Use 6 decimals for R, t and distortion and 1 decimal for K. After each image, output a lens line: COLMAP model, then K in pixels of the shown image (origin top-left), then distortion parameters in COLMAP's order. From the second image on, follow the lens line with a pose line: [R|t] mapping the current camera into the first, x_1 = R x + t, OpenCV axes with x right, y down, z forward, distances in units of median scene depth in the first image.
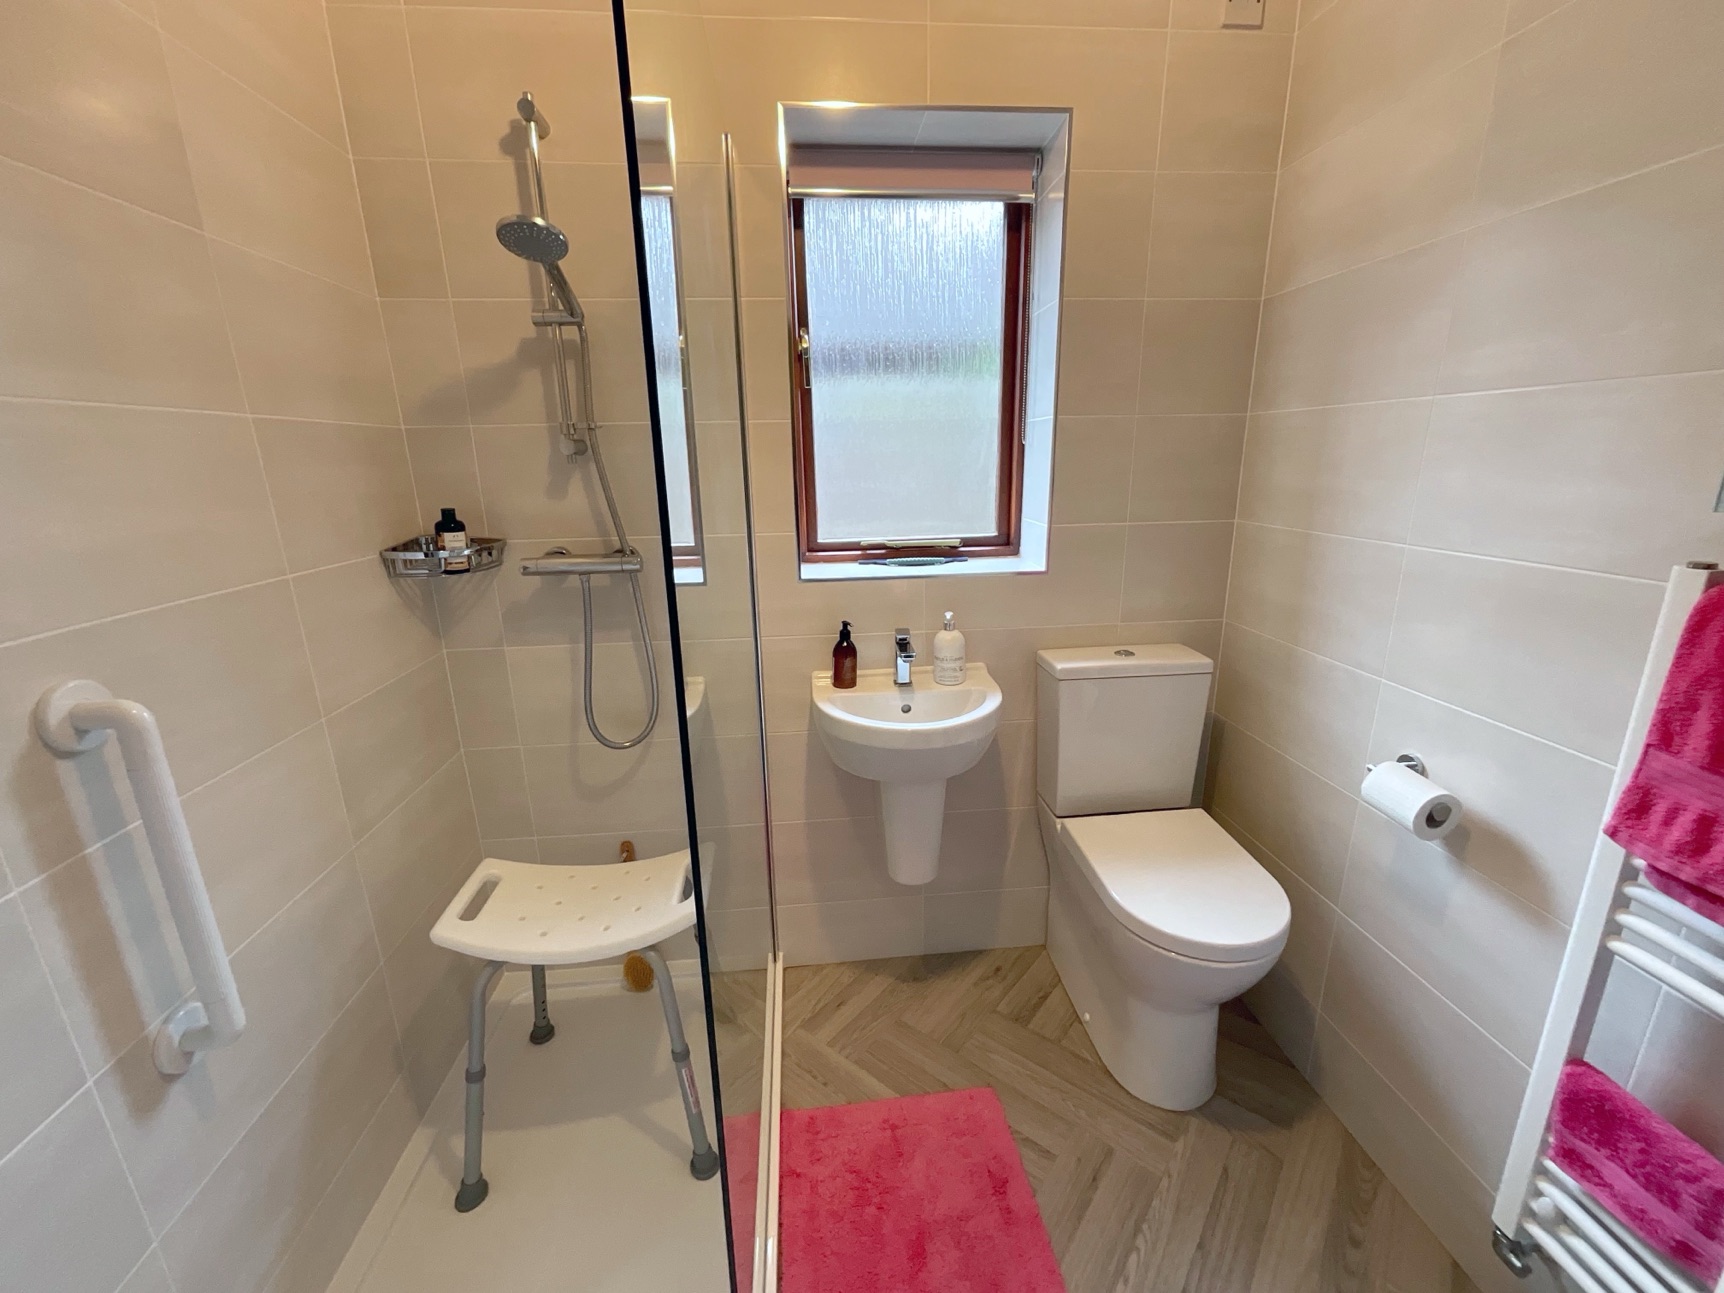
lens RADIAL K [[697.2, 0, 864.2], [0, 697.2, 642.4], [0, 0, 1]] dist [-0.008641, 0.005263]
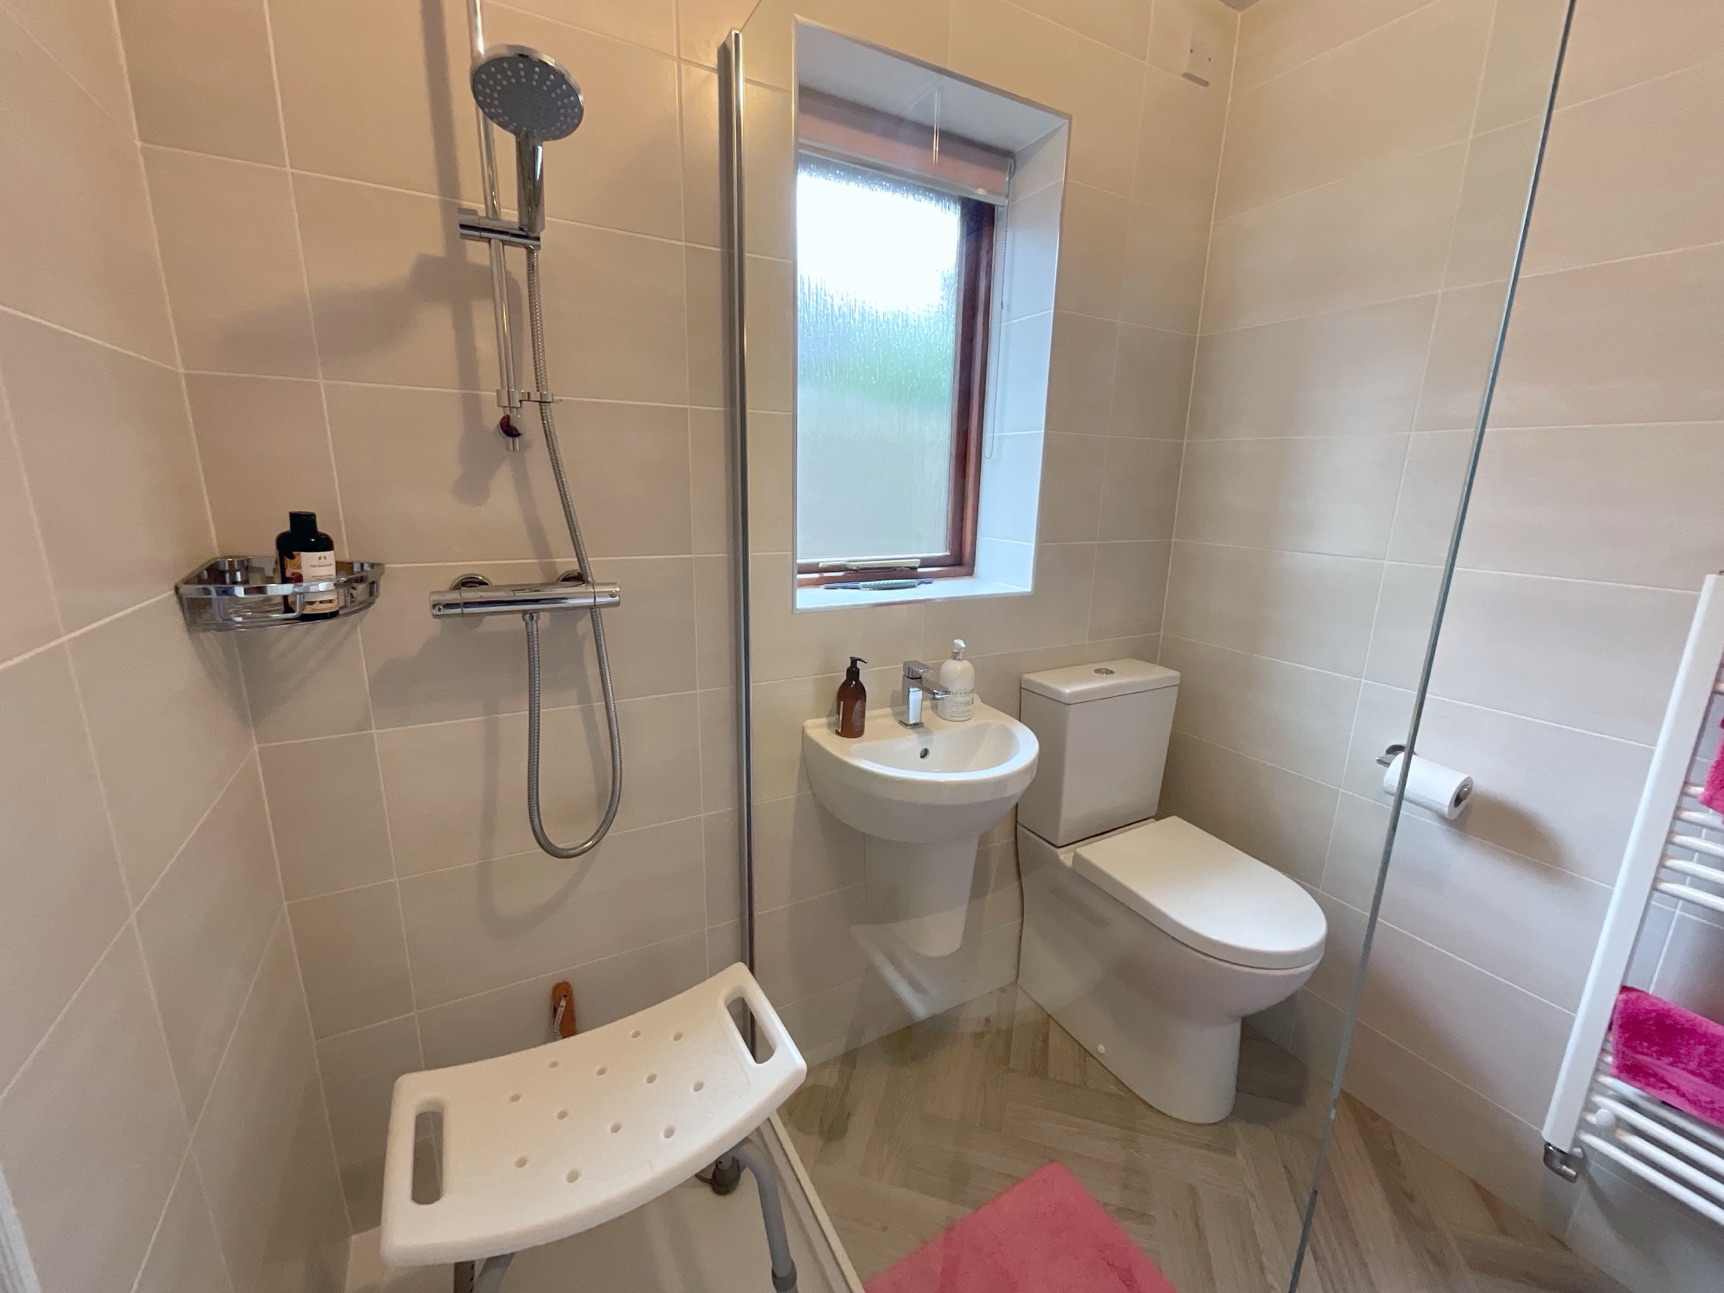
lens RADIAL K [[697.5, 0, 857.3], [0, 697.5, 642.5], [0, 0, 1]] dist [0.001015, -0.000021]
pose [[0.914542, -0.053592, 0.400924, -0.368352], [0.065960, 0.997676, -0.017098, -0.034058], [-0.399076, 0.042082, 0.915952, 0.233440]]
